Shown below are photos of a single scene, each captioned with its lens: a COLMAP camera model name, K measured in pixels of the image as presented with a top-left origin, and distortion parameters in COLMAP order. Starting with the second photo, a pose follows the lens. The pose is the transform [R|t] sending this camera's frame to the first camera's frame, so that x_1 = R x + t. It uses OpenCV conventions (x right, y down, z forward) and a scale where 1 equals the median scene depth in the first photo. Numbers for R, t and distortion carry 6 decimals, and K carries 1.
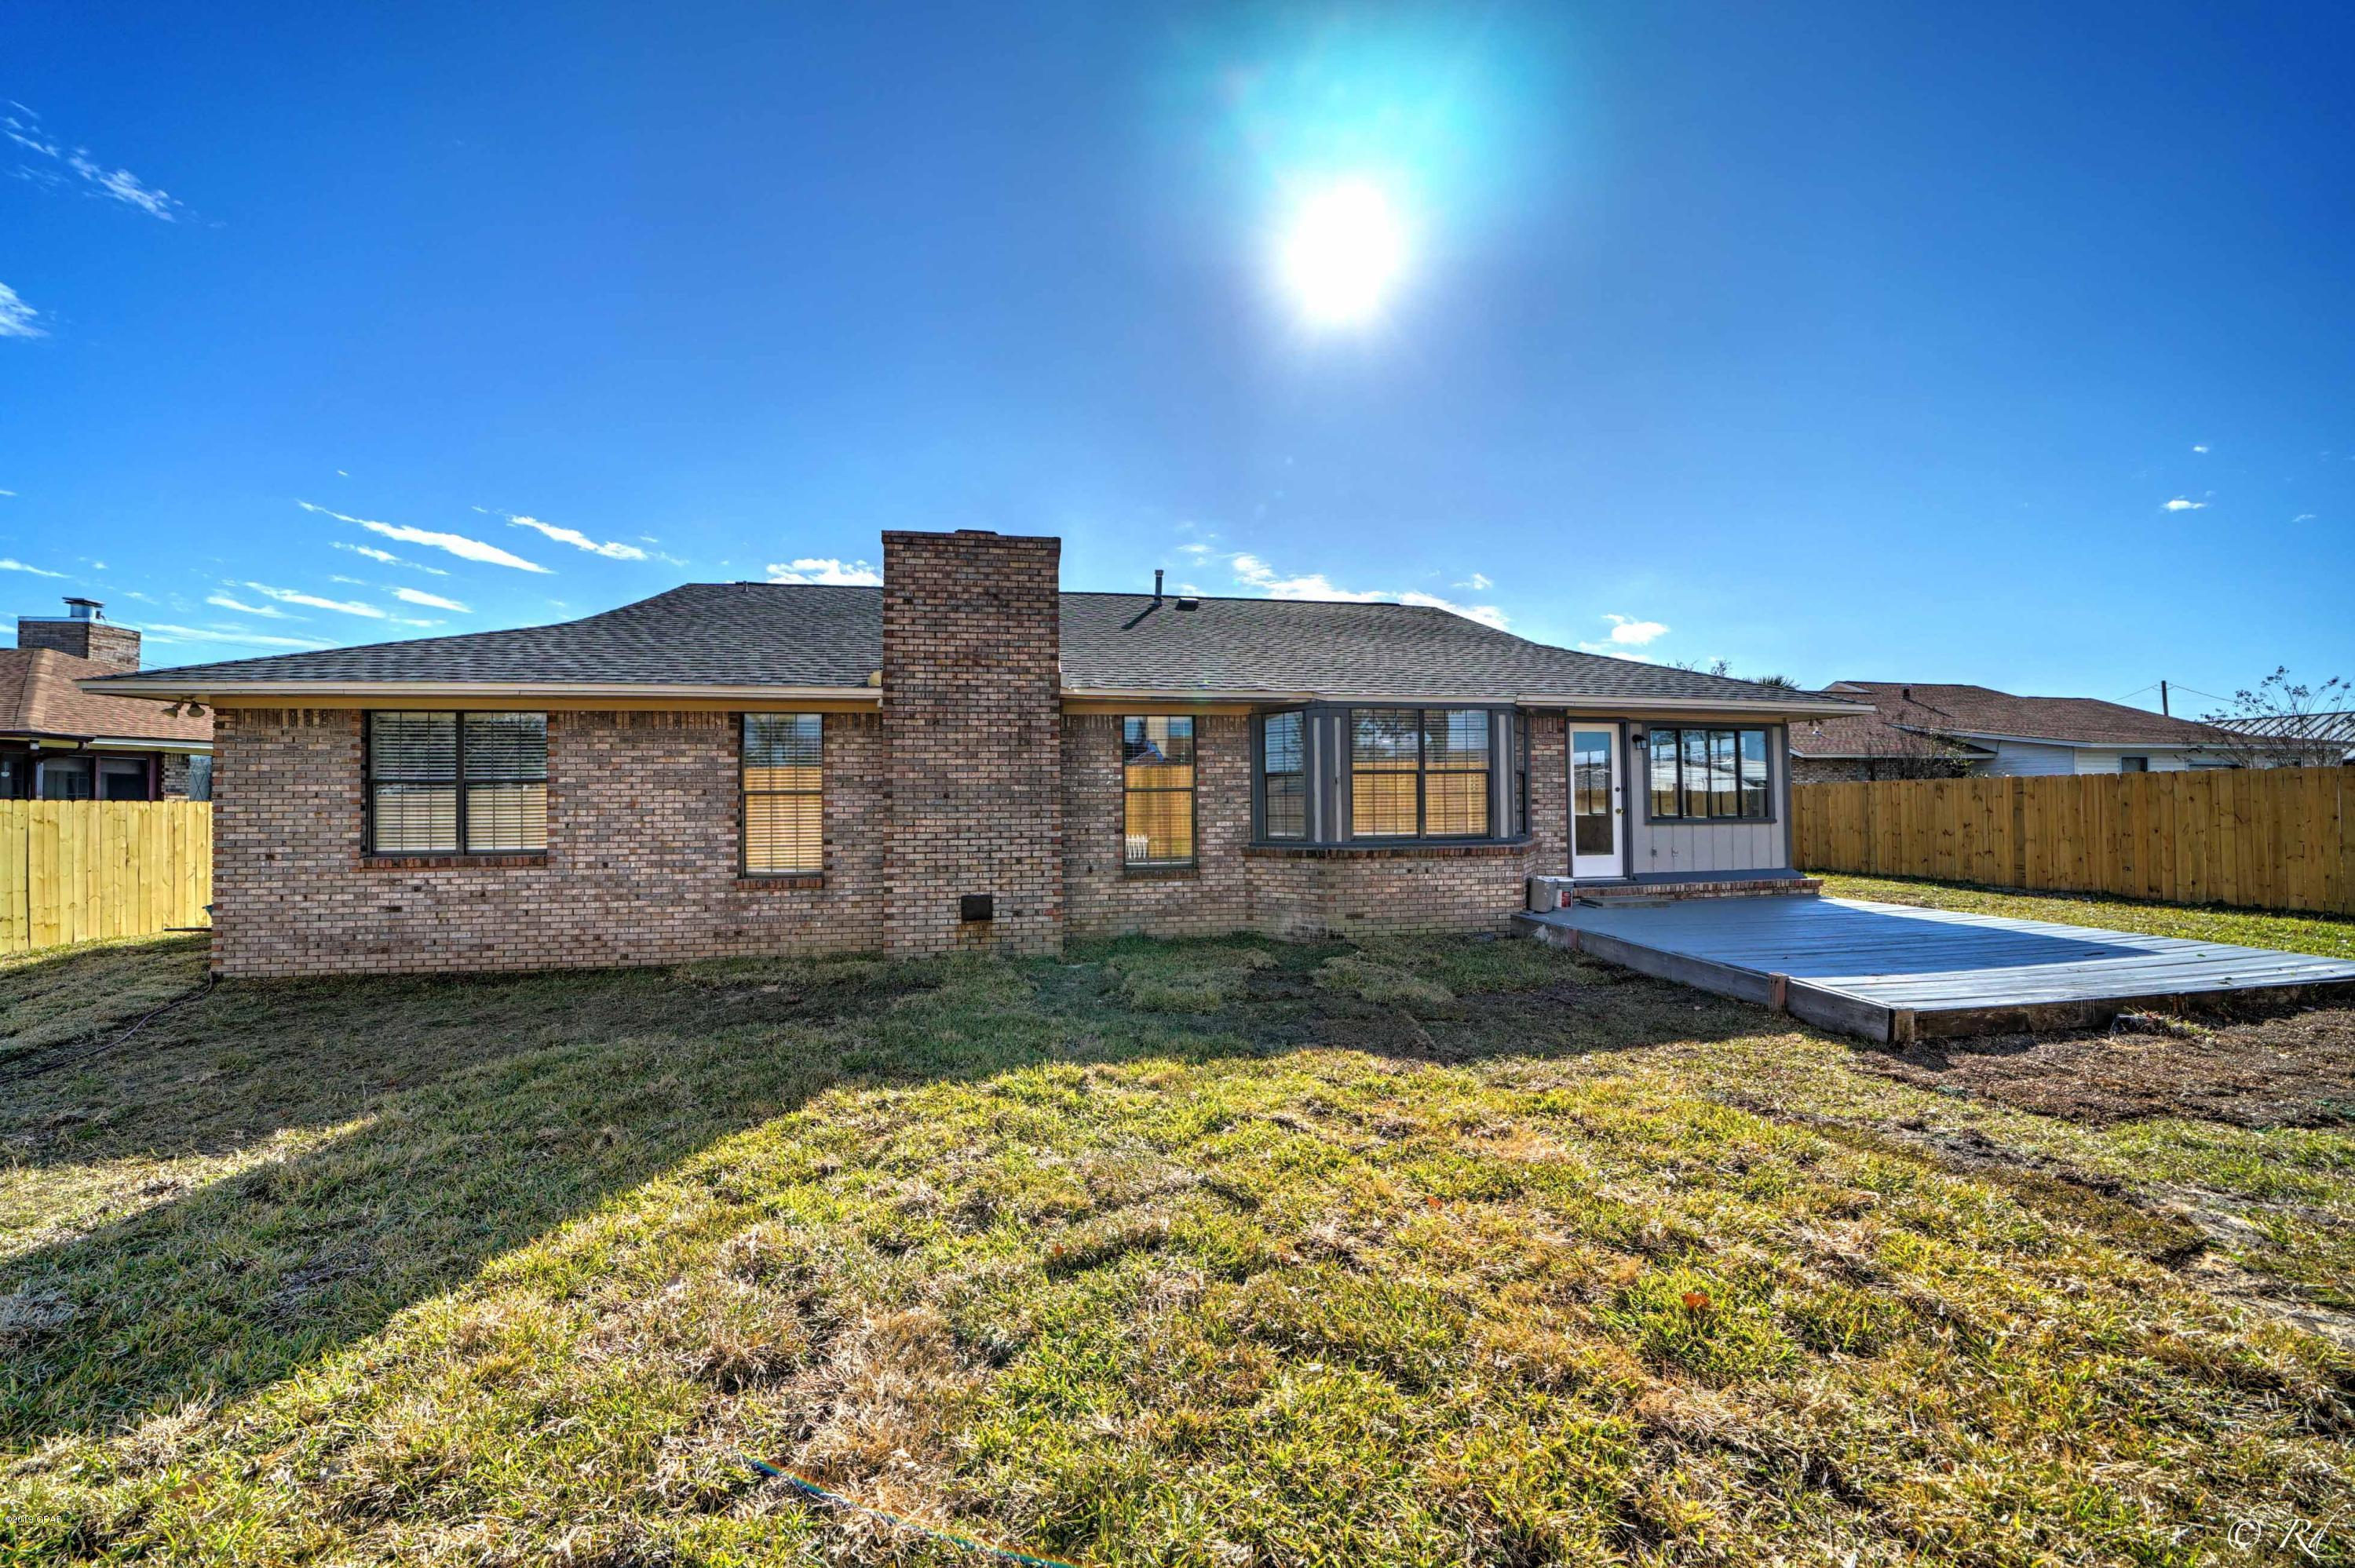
lens RADIAL K [[855.0, 0, 1142.2], [0, 855.0, 788.5], [0, 0, 1]] dist [0.000975, -0.000127]
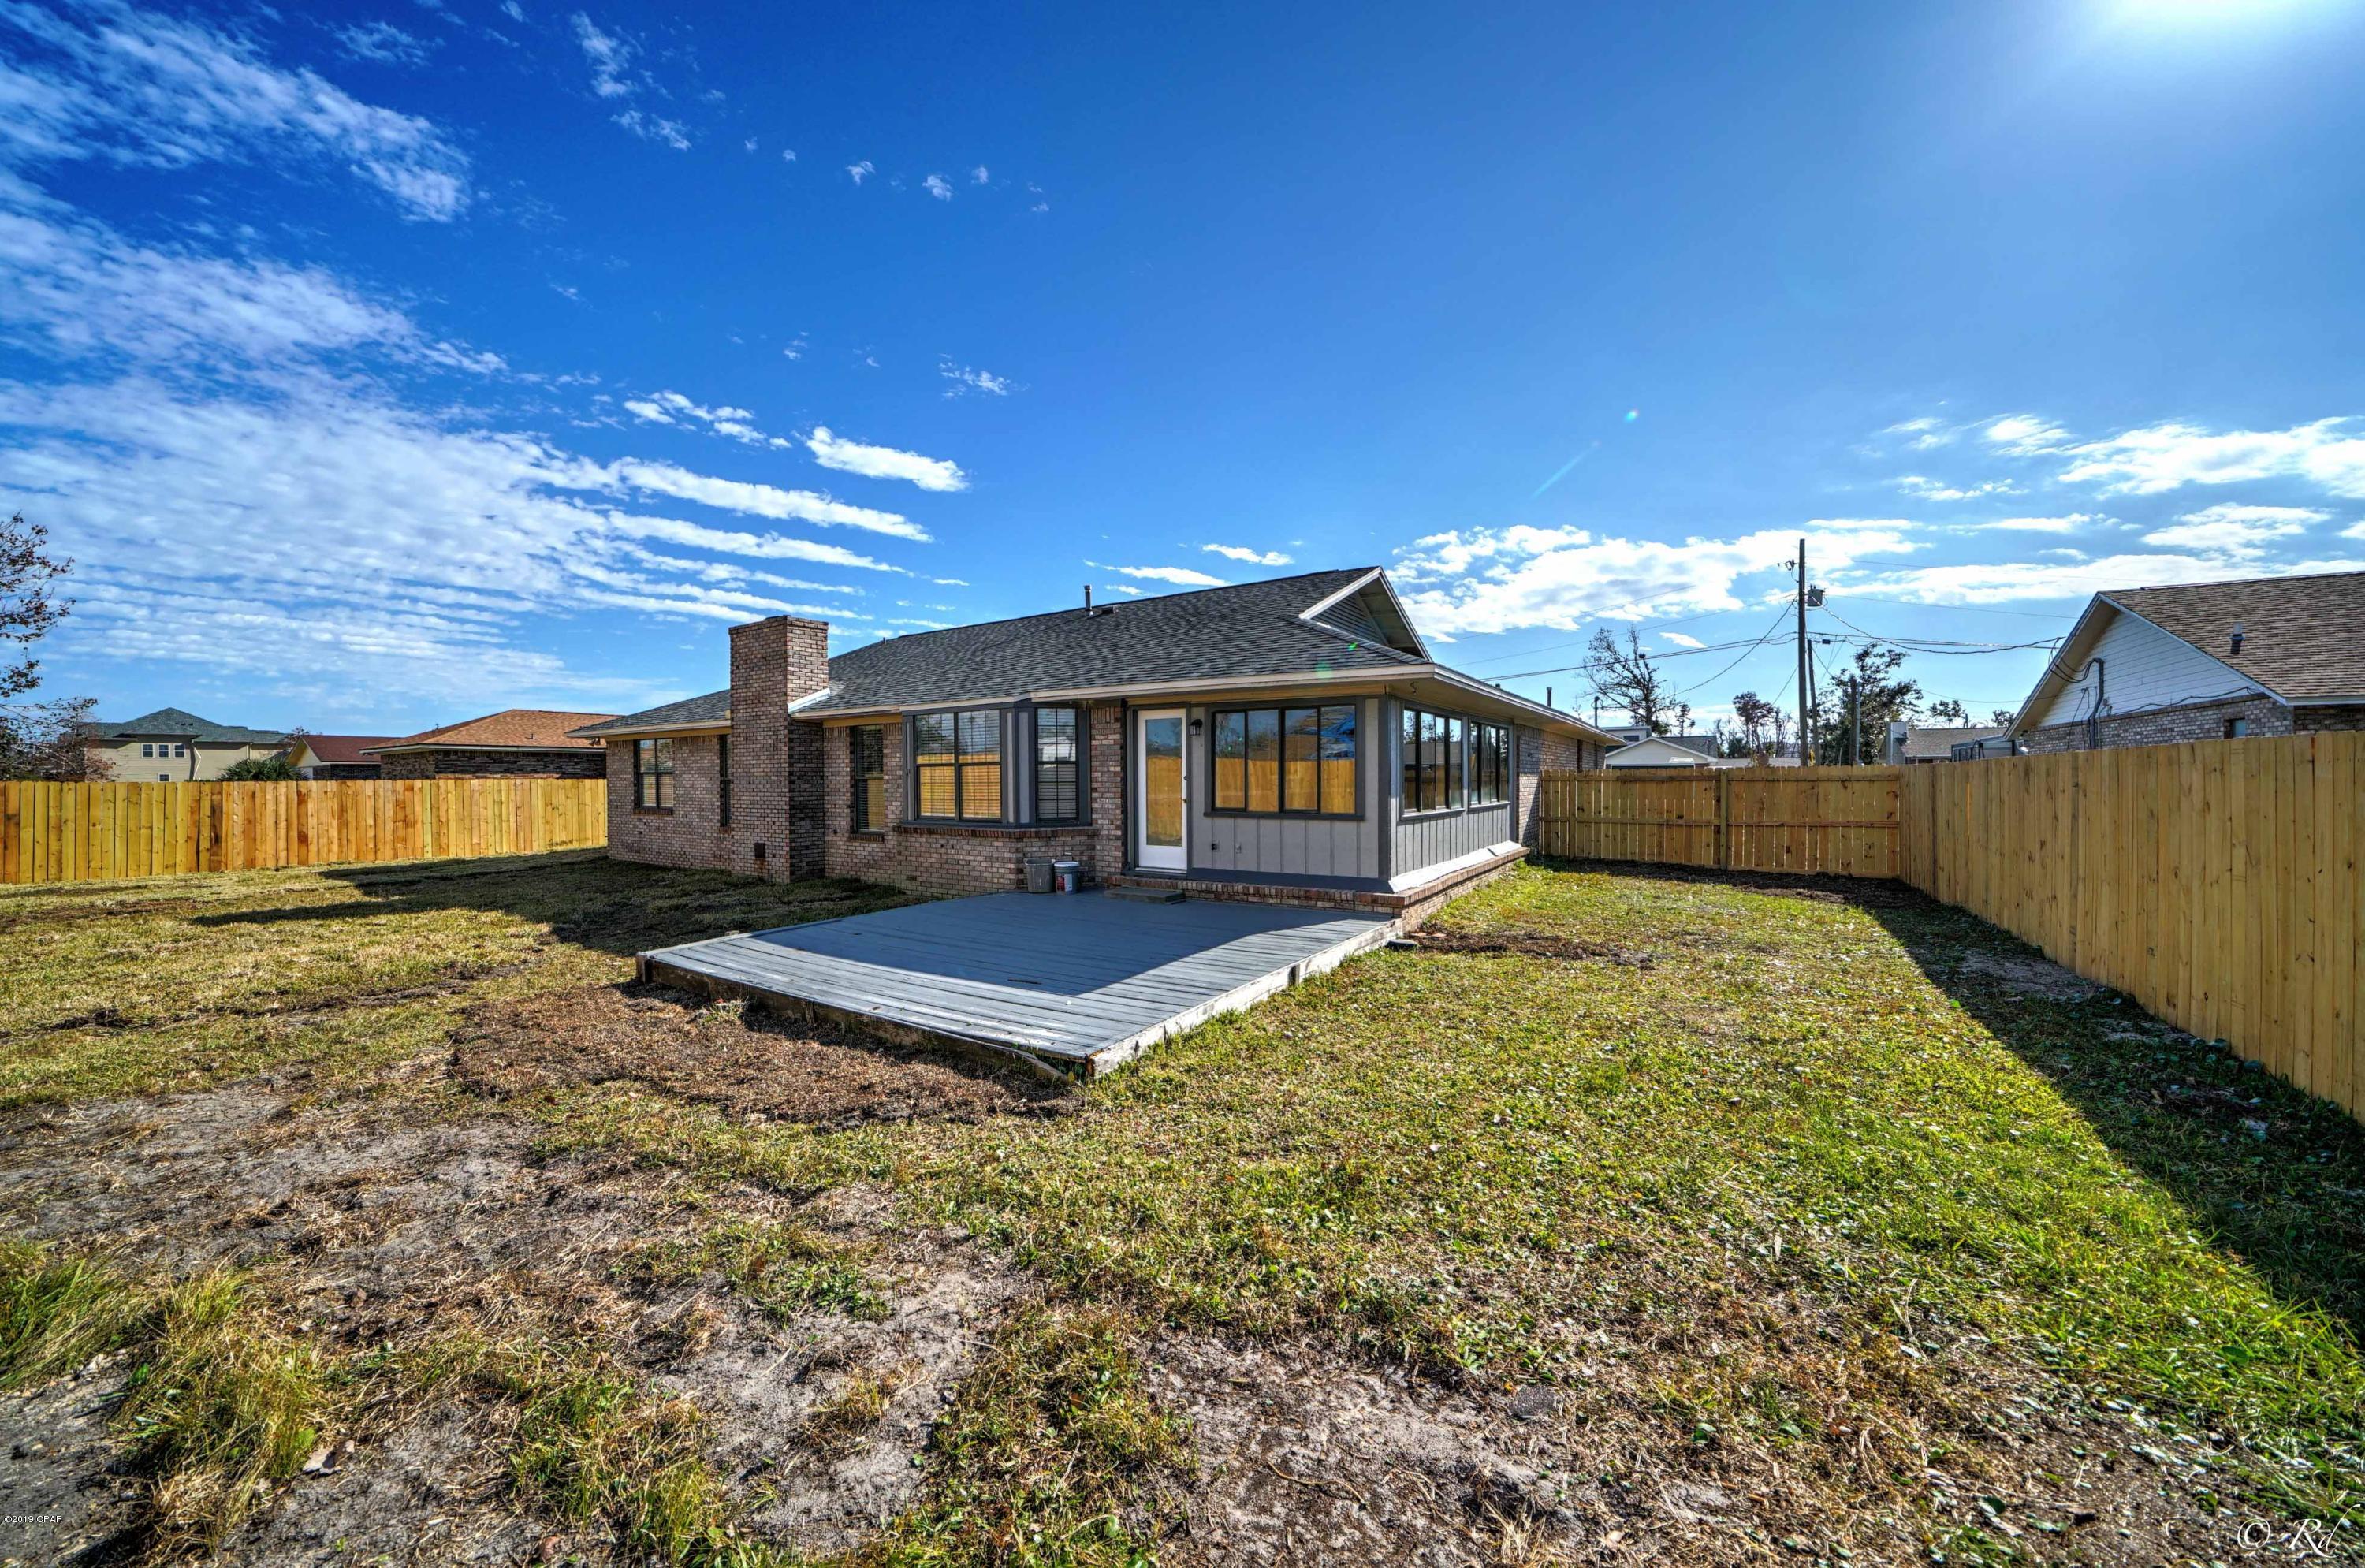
lens RADIAL K [[858.8, 0, 1147.1], [0, 858.8, 788.6], [0, 0, 1]] dist [0.000975, -0.000127]
pose [[0.730780, 0.016539, -0.682413, 0.120106], [0.006466, 0.999494, 0.031148, -0.002033], [0.682583, -0.027174, 0.730303, 0.025818]]
